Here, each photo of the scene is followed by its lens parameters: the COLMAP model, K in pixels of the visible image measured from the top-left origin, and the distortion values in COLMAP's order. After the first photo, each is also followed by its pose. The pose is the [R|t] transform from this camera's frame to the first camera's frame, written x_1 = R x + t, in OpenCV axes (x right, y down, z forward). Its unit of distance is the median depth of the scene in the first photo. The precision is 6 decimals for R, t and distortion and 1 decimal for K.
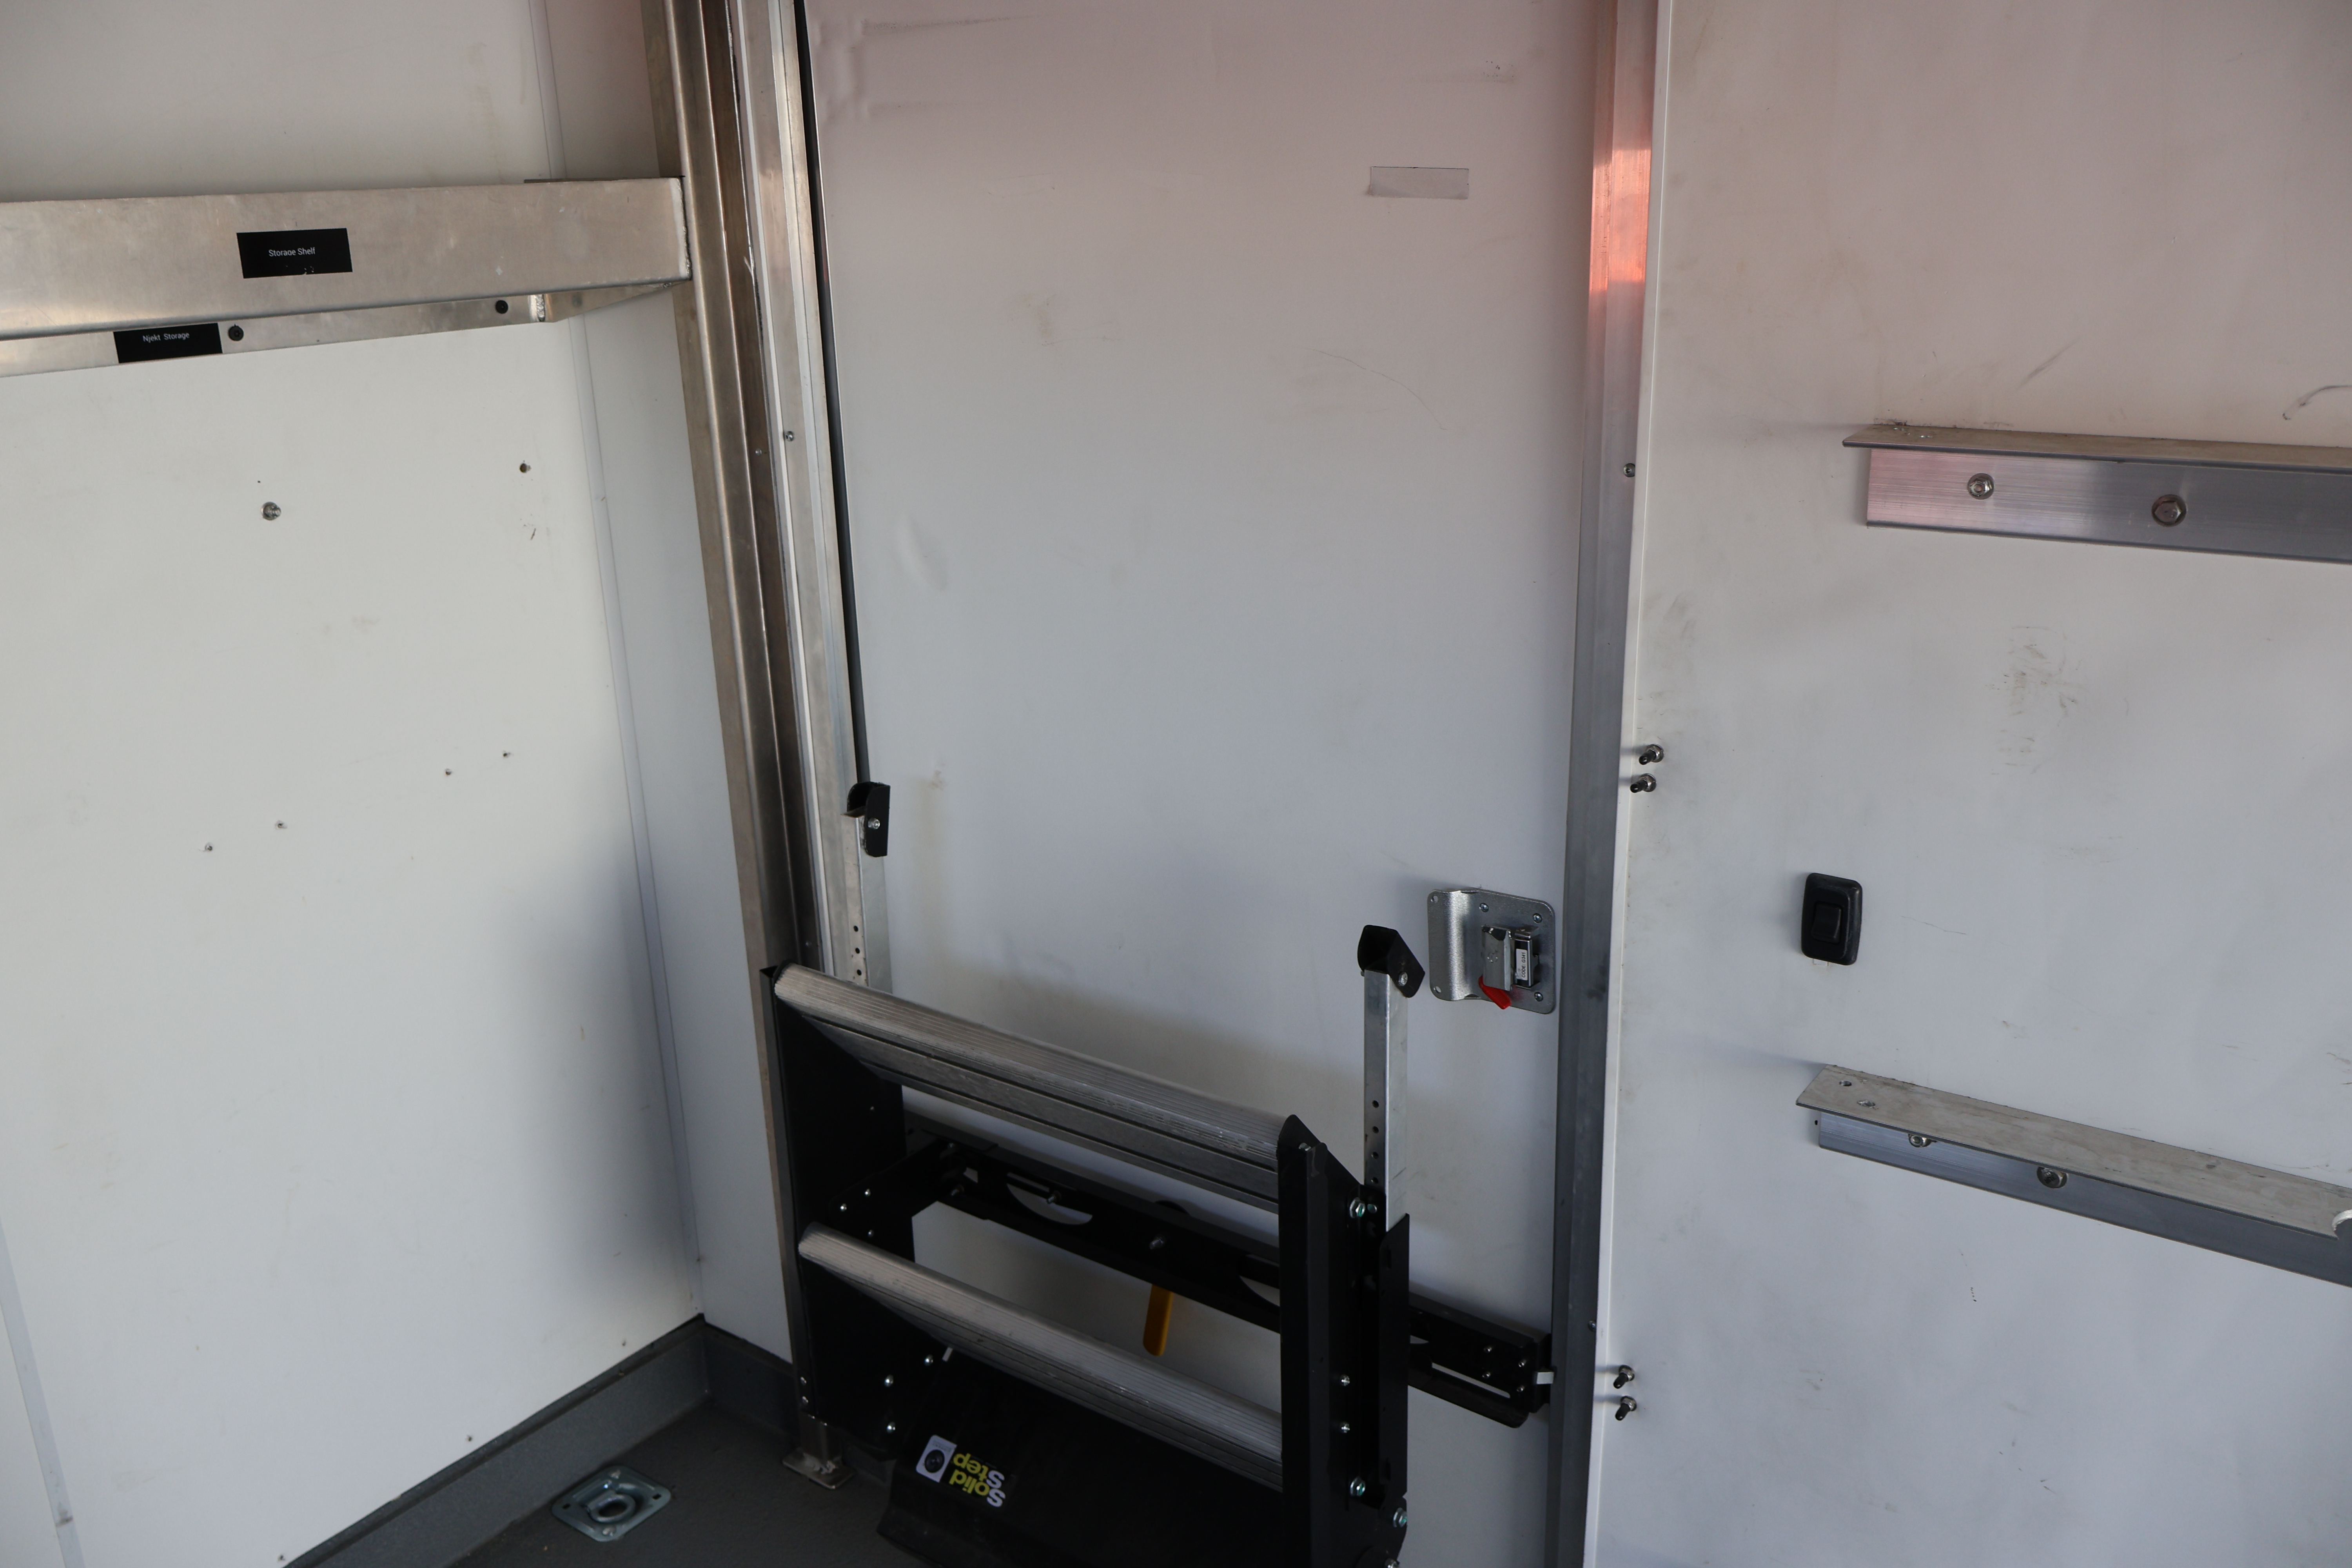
lens RADIAL K [[1952.3, 0, 1174.2], [0, 1952.3, 790.3], [0, 0, 1]] dist [-0.009805, -0.003994]
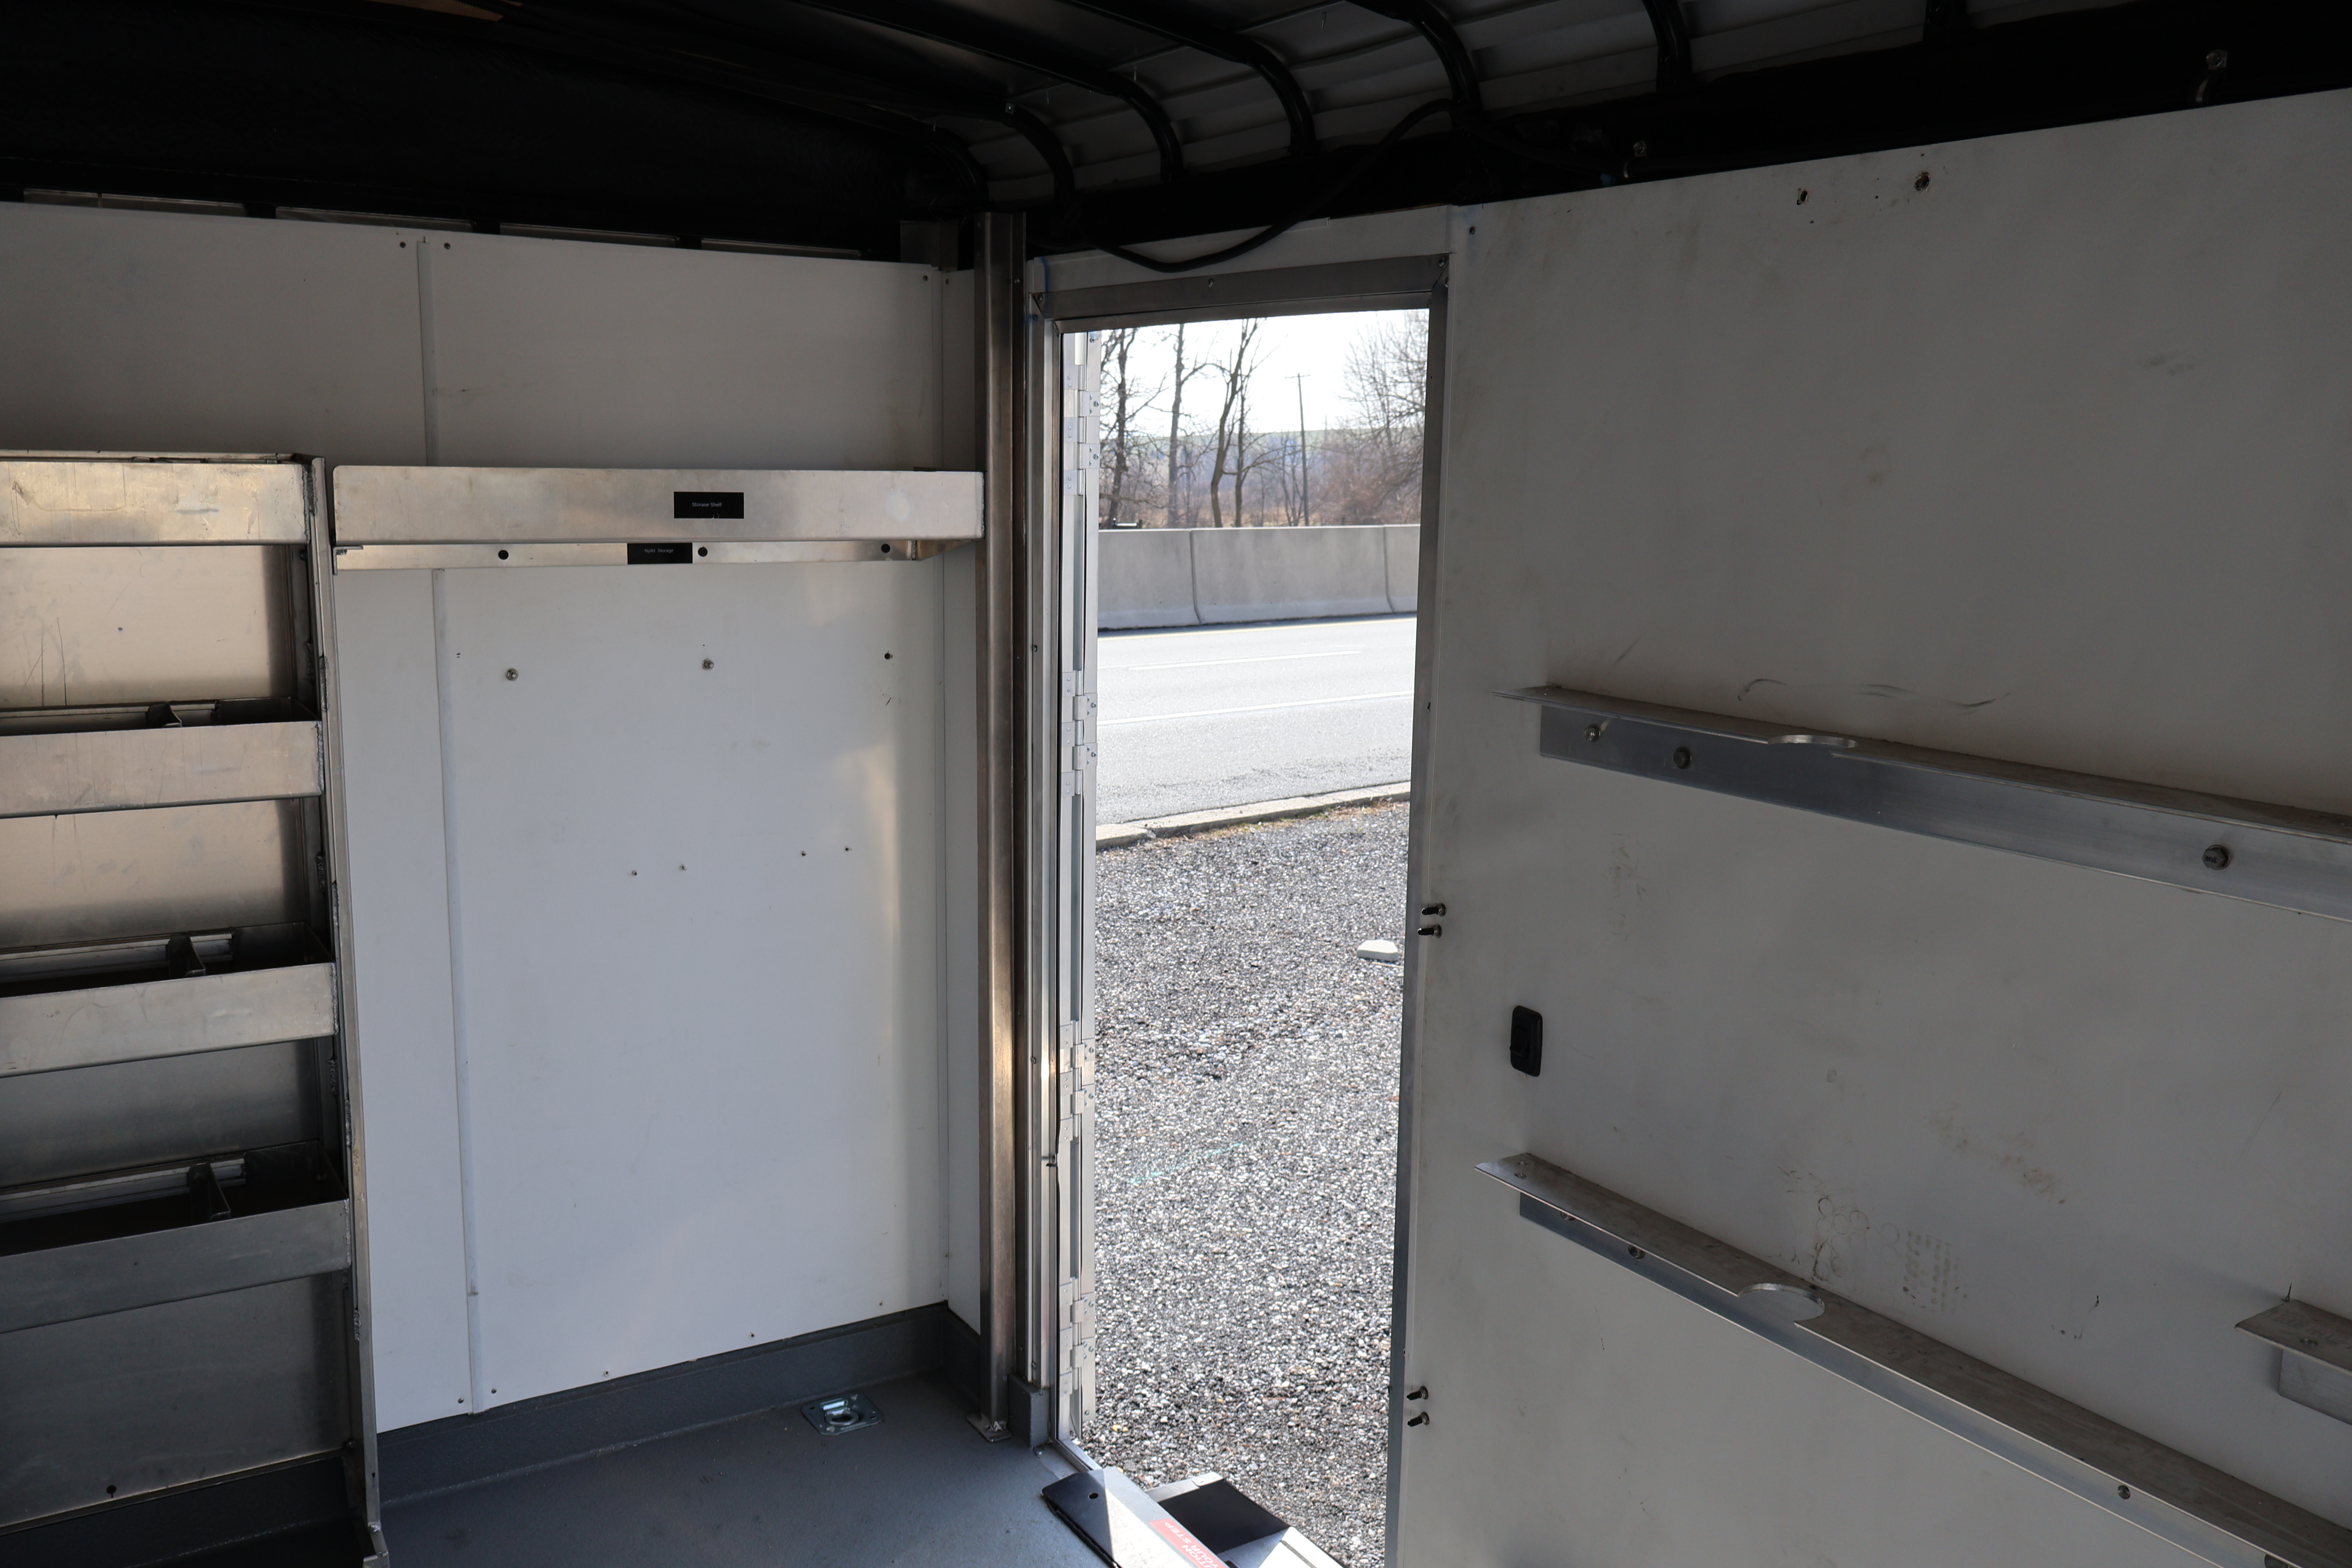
lens RADIAL K [[1952.3, 0, 1179.6], [0, 1952.3, 783.0], [0, 0, 1]] dist [-0.009805, -0.003994]
pose [[0.927327, 0.110762, -0.357487, 0.508298], [-0.159340, 0.981151, -0.109336, 0.067510], [0.338638, 0.158352, 0.927496, -0.339630]]
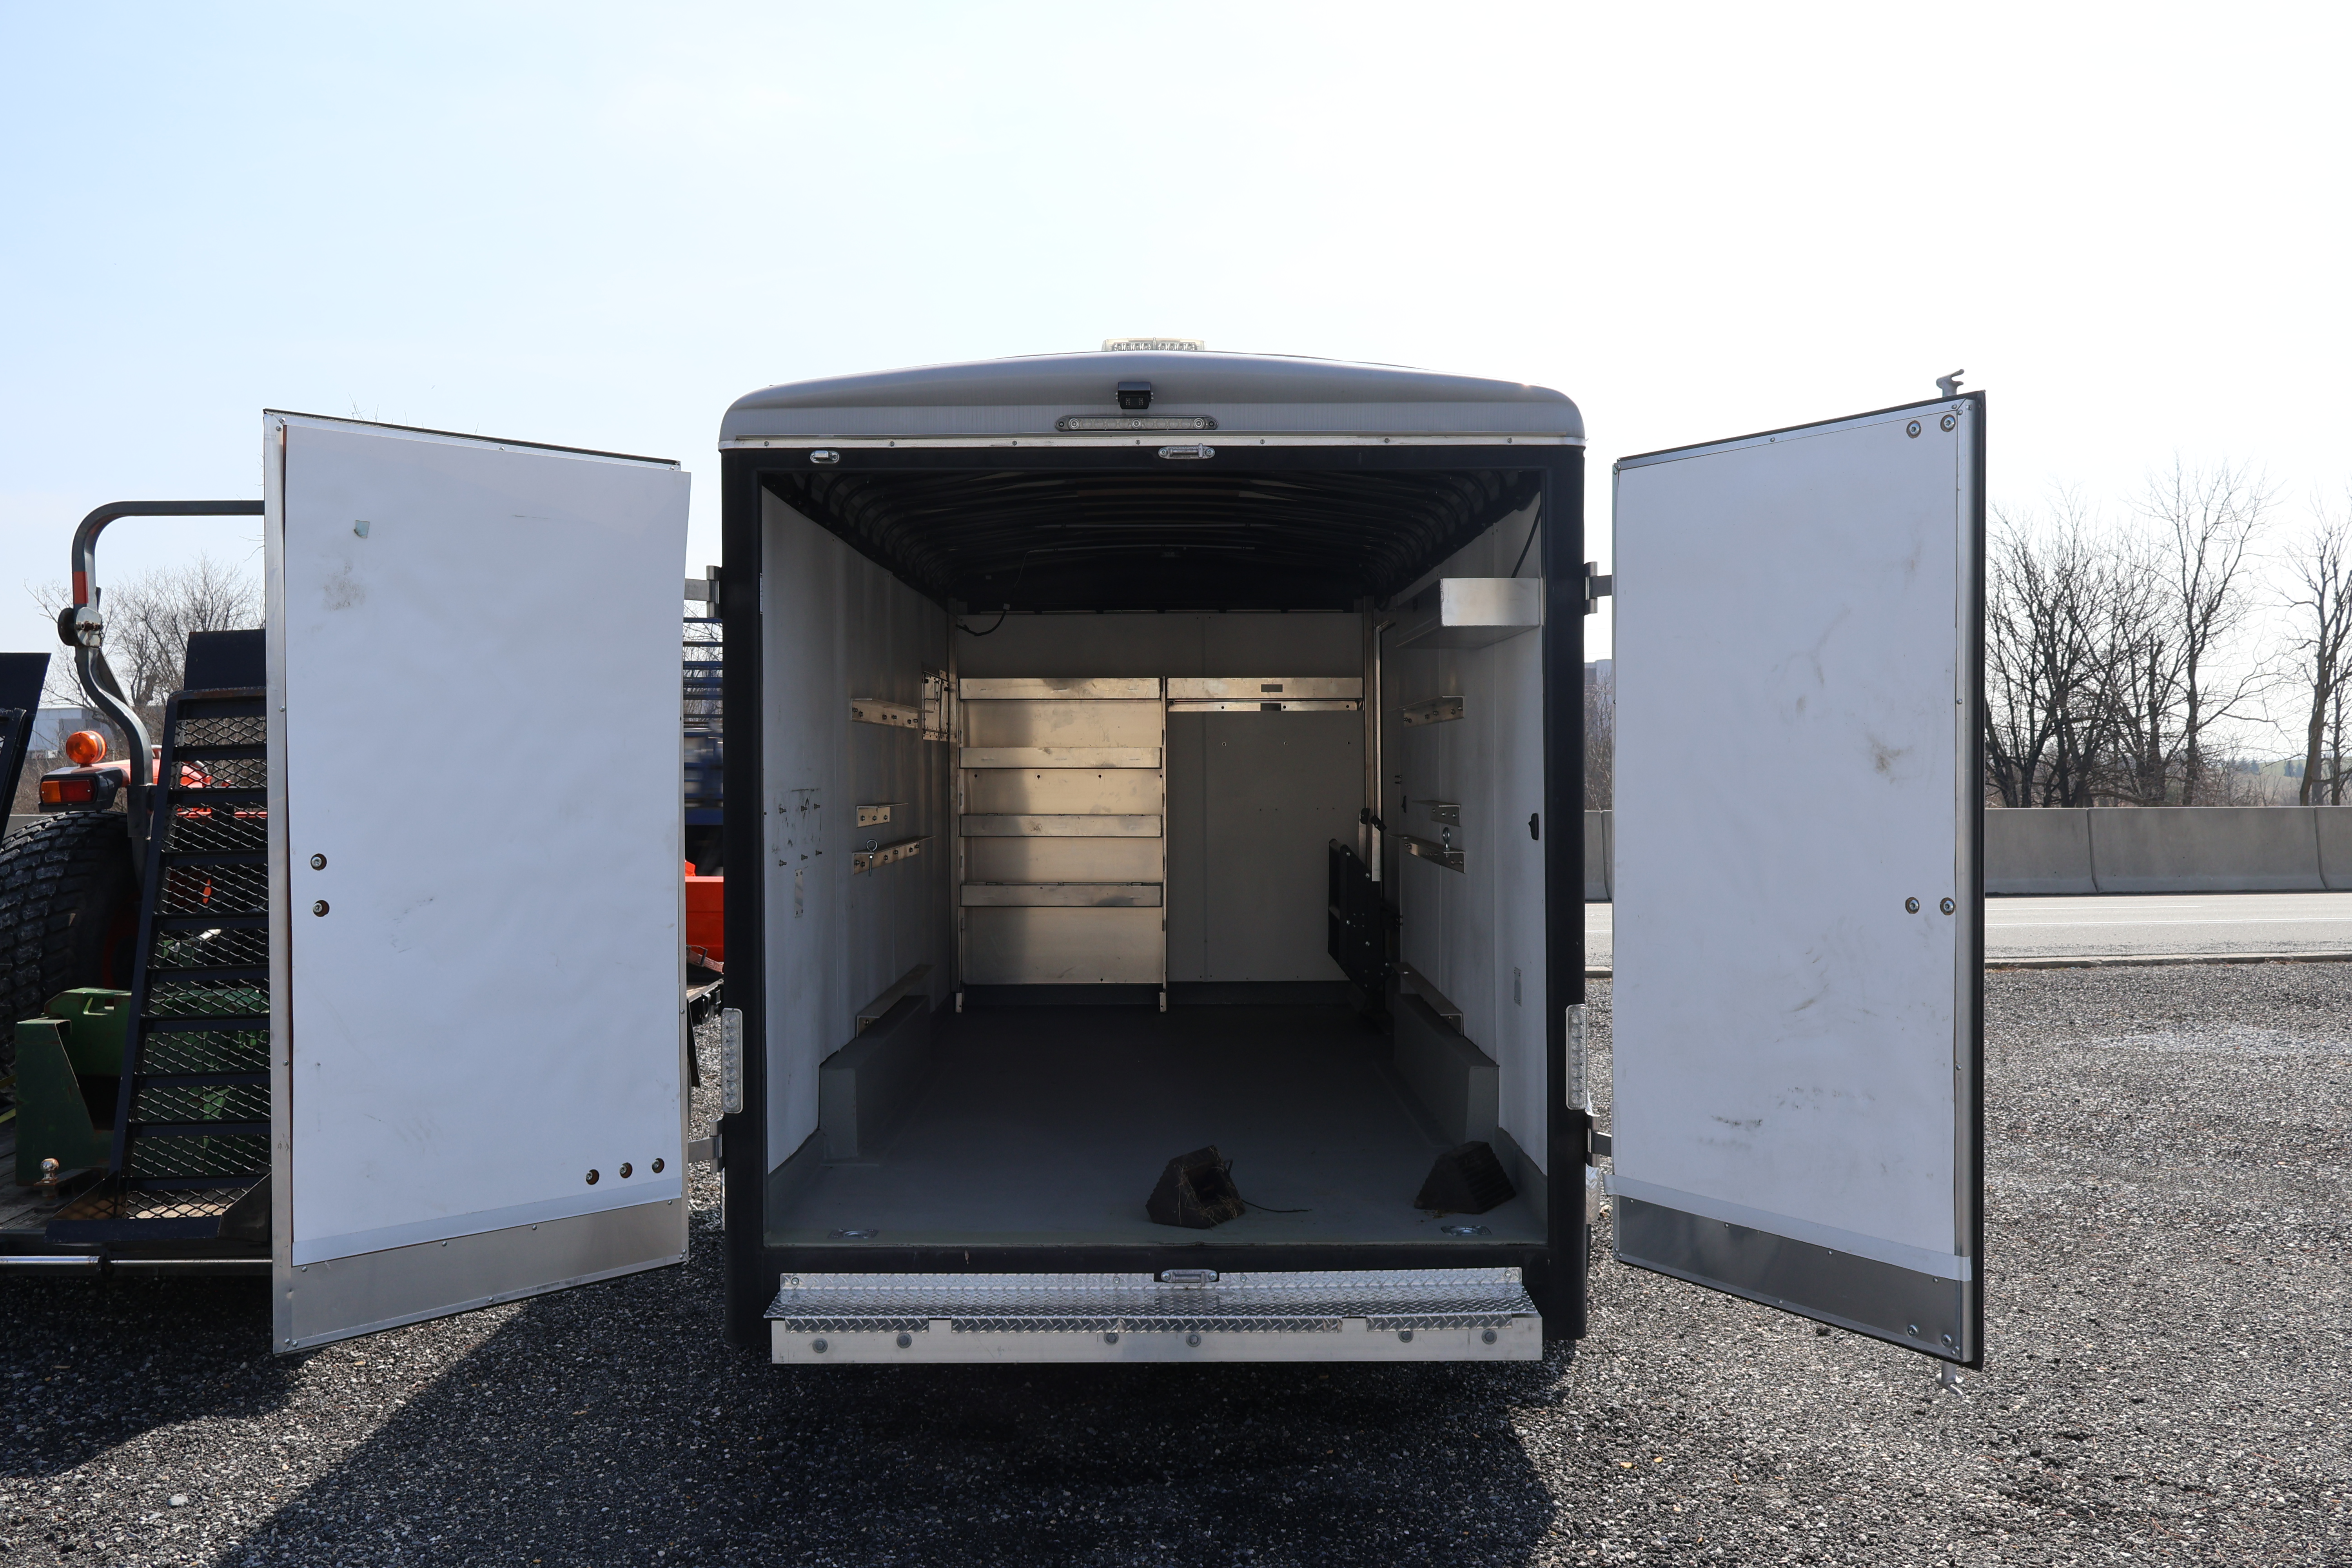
lens RADIAL K [[1952.3, 0, 1174.8], [0, 1952.3, 783.0], [0, 0, 1]] dist [-0.009805, -0.003994]
pose [[0.597632, 0.030366, -0.801195, 3.709060], [-0.257012, 0.953806, -0.155561, 0.885449], [0.759461, 0.298885, 0.577830, -2.249799]]
